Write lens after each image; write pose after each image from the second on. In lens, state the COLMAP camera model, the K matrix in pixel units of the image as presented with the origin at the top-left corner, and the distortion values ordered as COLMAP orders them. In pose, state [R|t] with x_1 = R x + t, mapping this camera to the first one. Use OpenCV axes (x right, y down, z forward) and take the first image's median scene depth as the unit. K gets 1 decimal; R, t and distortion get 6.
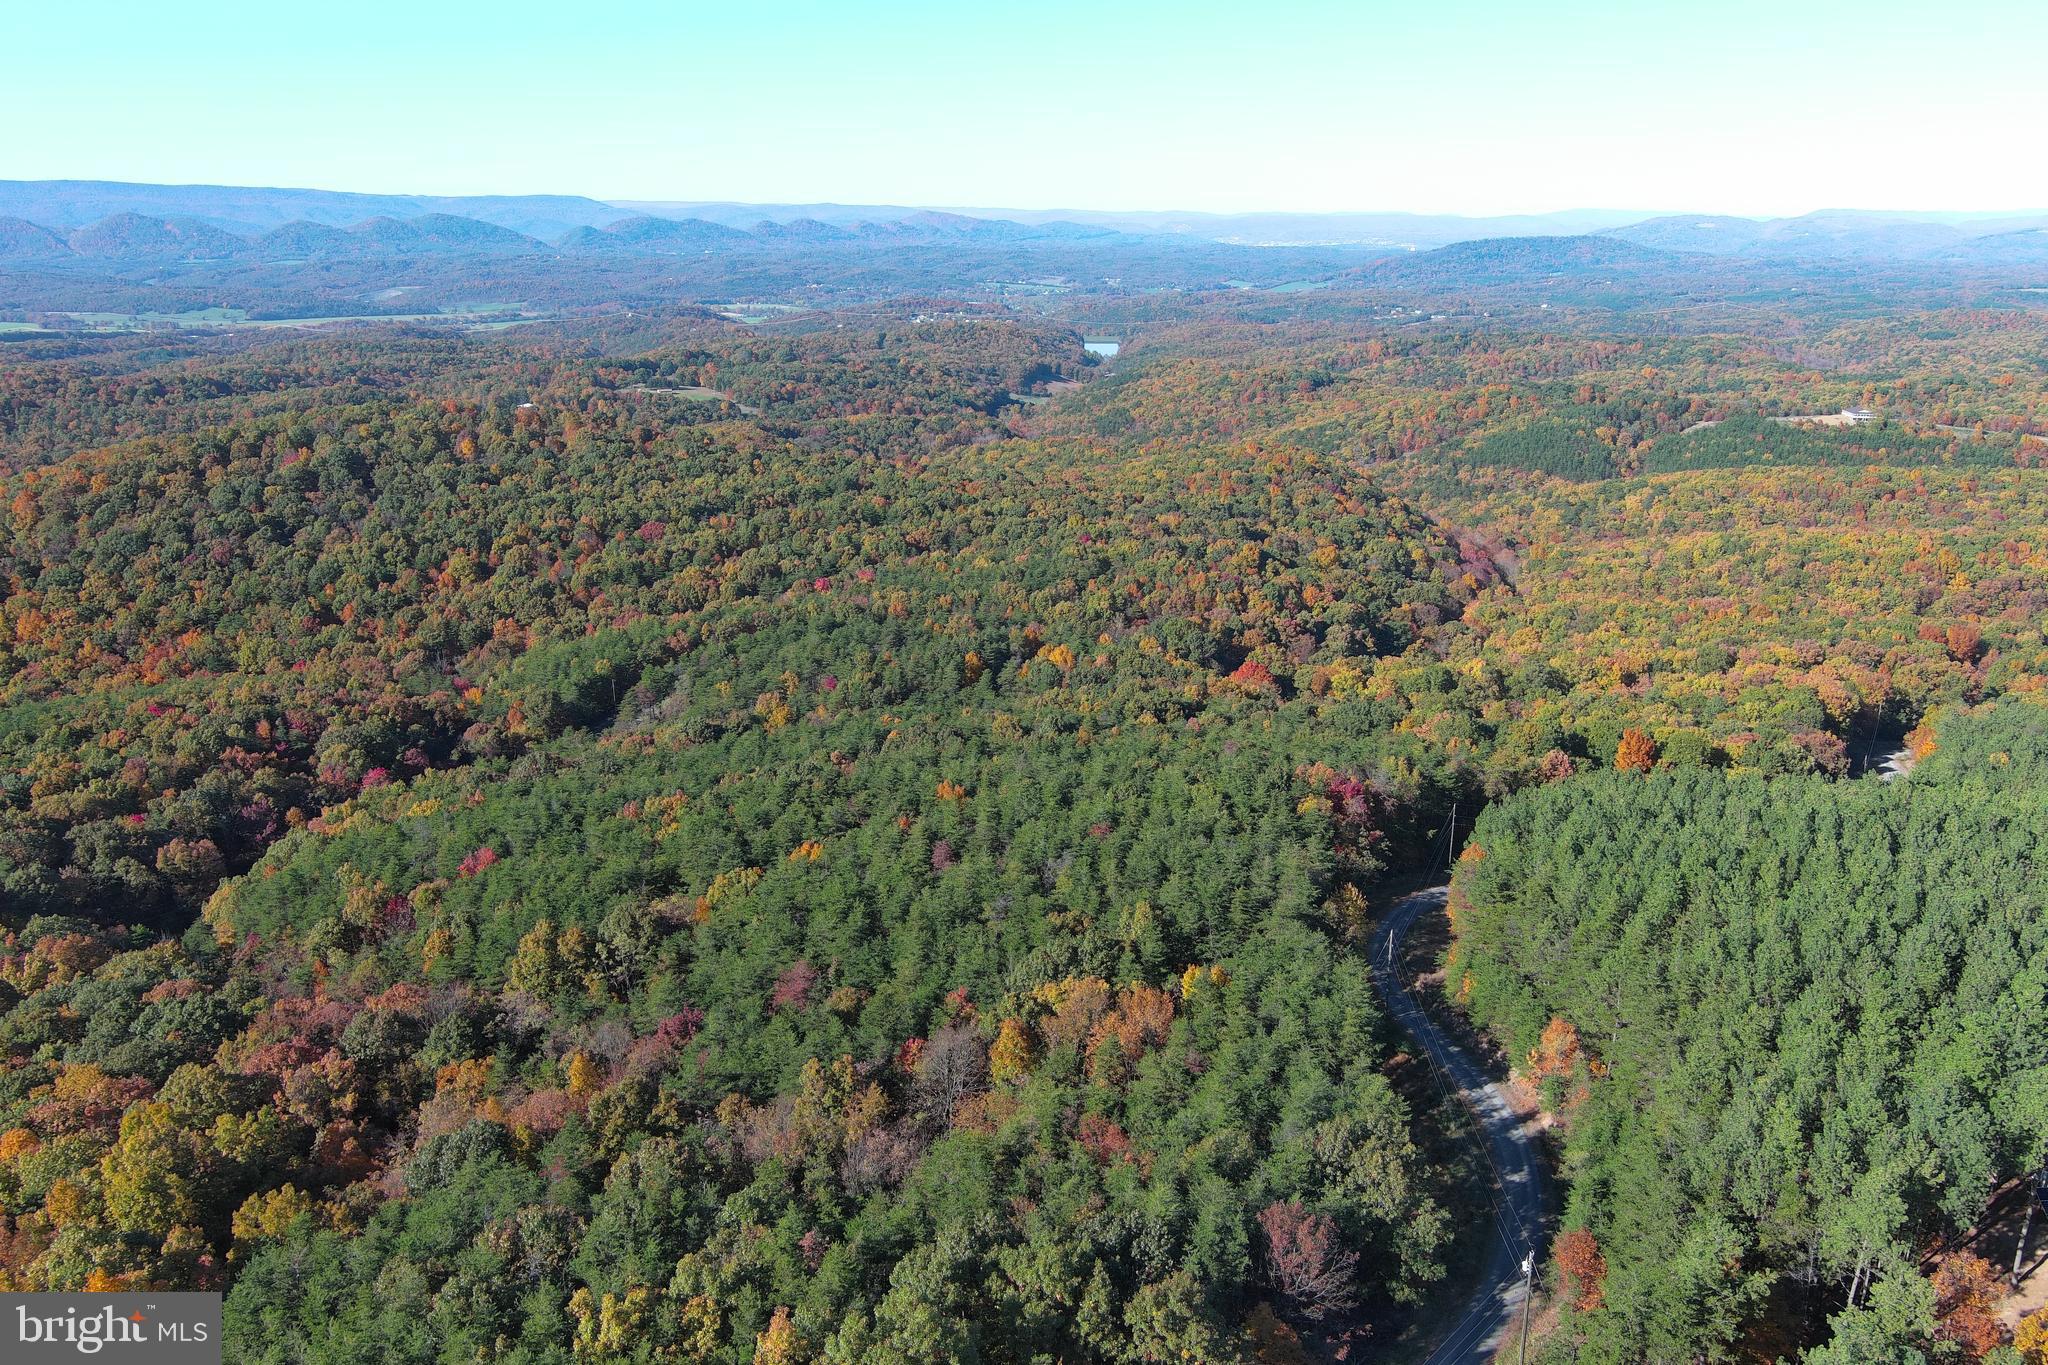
lens RADIAL K [[1585.1, 0, 1019.2], [0, 1585.1, 683.0], [0, 0, 1]] dist [0.017561, -0.027630]
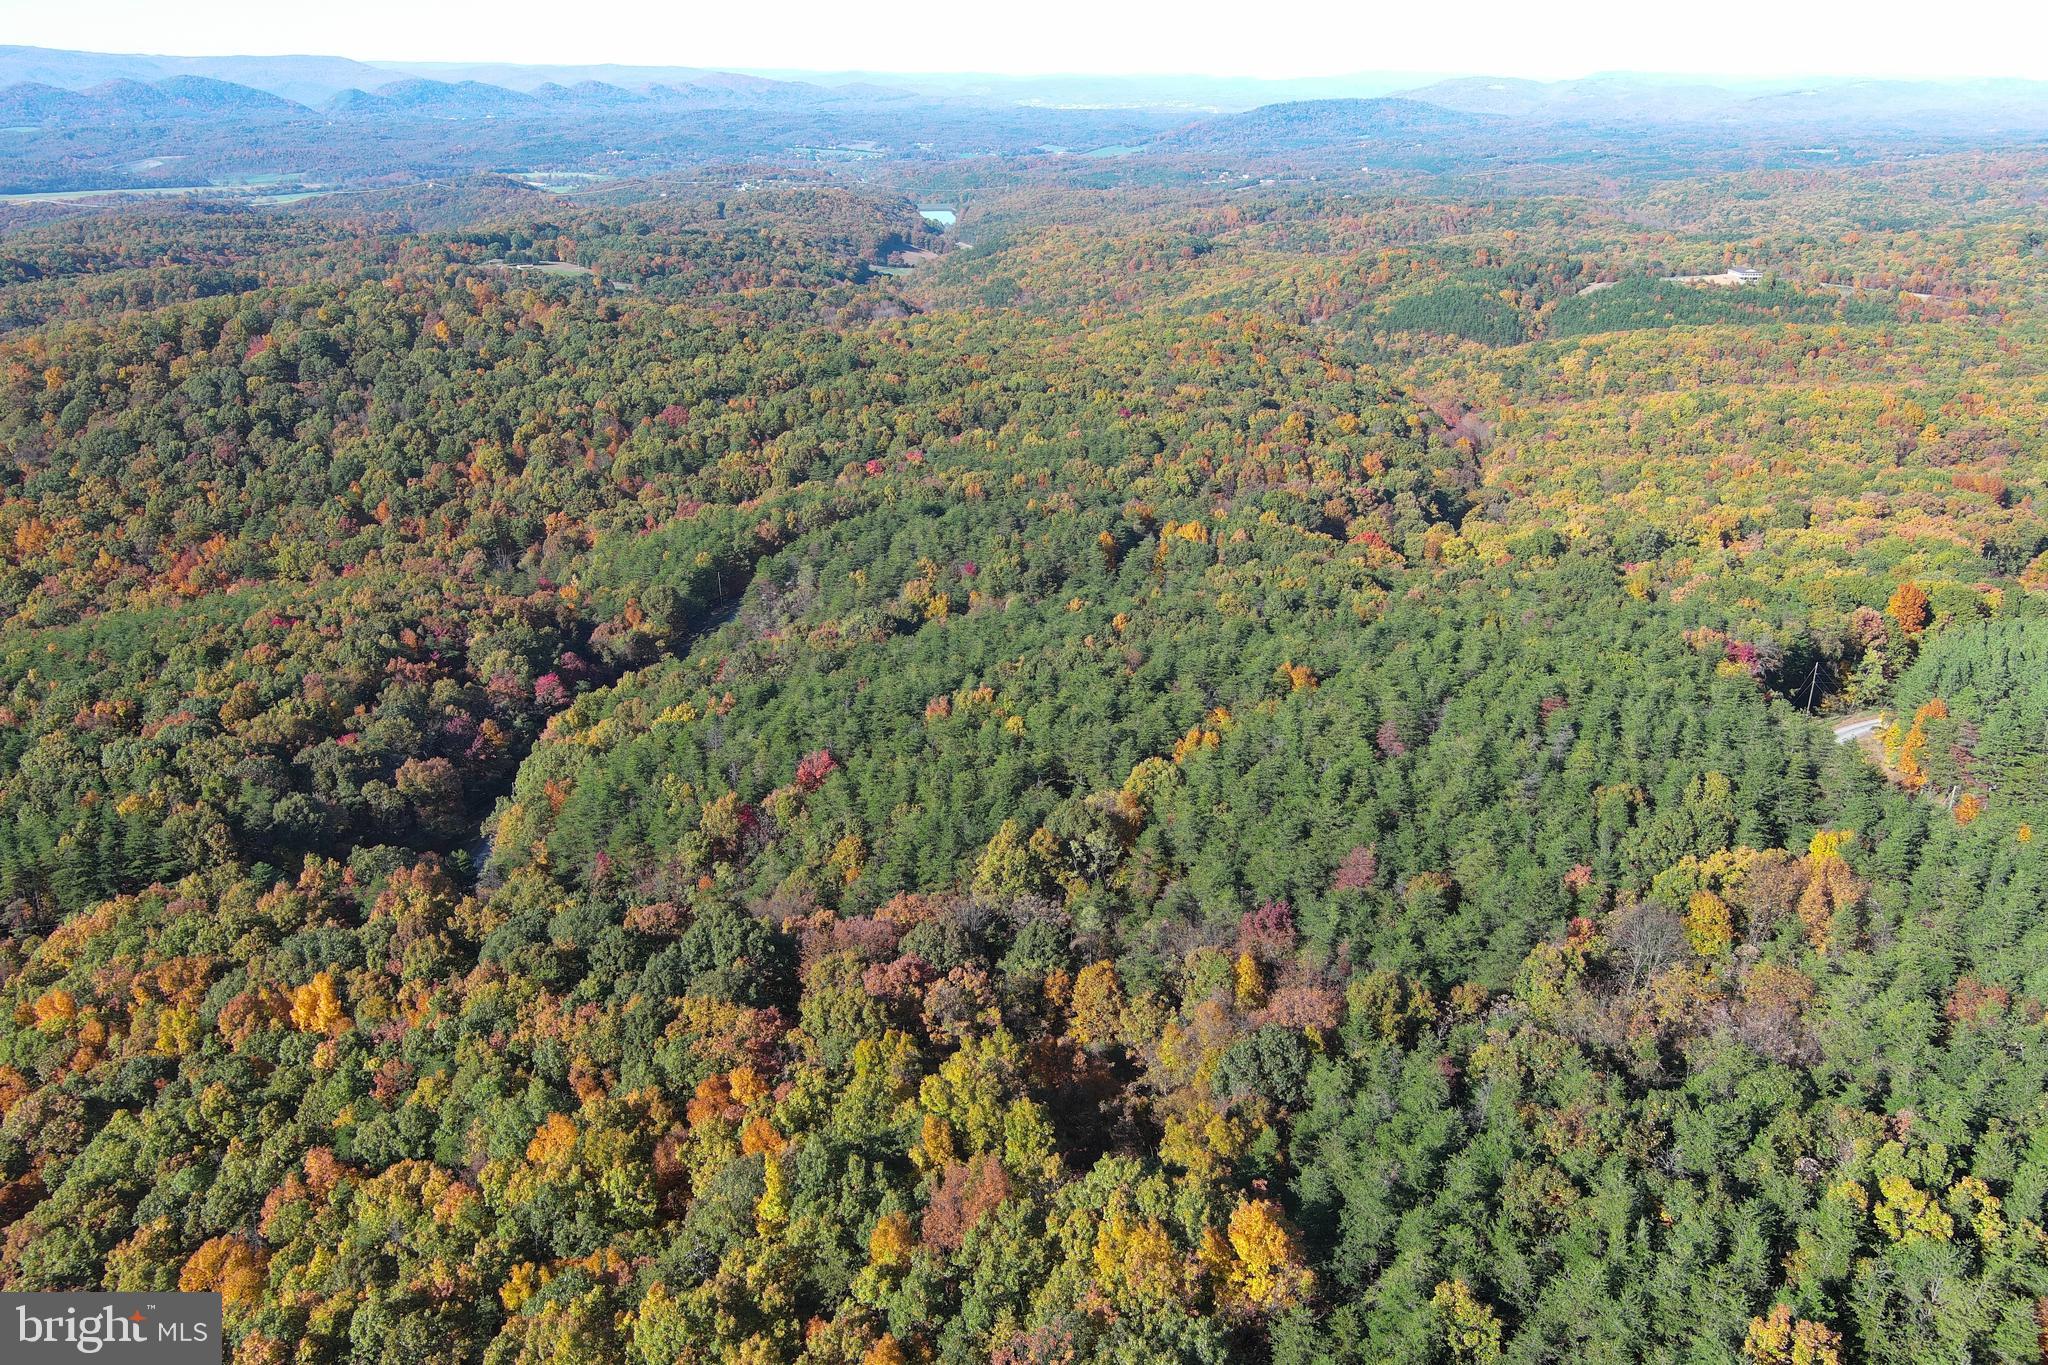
lens RADIAL K [[1587.9, 0, 1019.1], [0, 1587.9, 677.8], [0, 0, 1]] dist [0.013828, -0.019805]
pose [[0.992330, -0.043907, 0.115557, -0.121615], [0.035167, 0.996440, 0.076616, -0.003830], [-0.118510, -0.071965, 0.990342, 0.012714]]
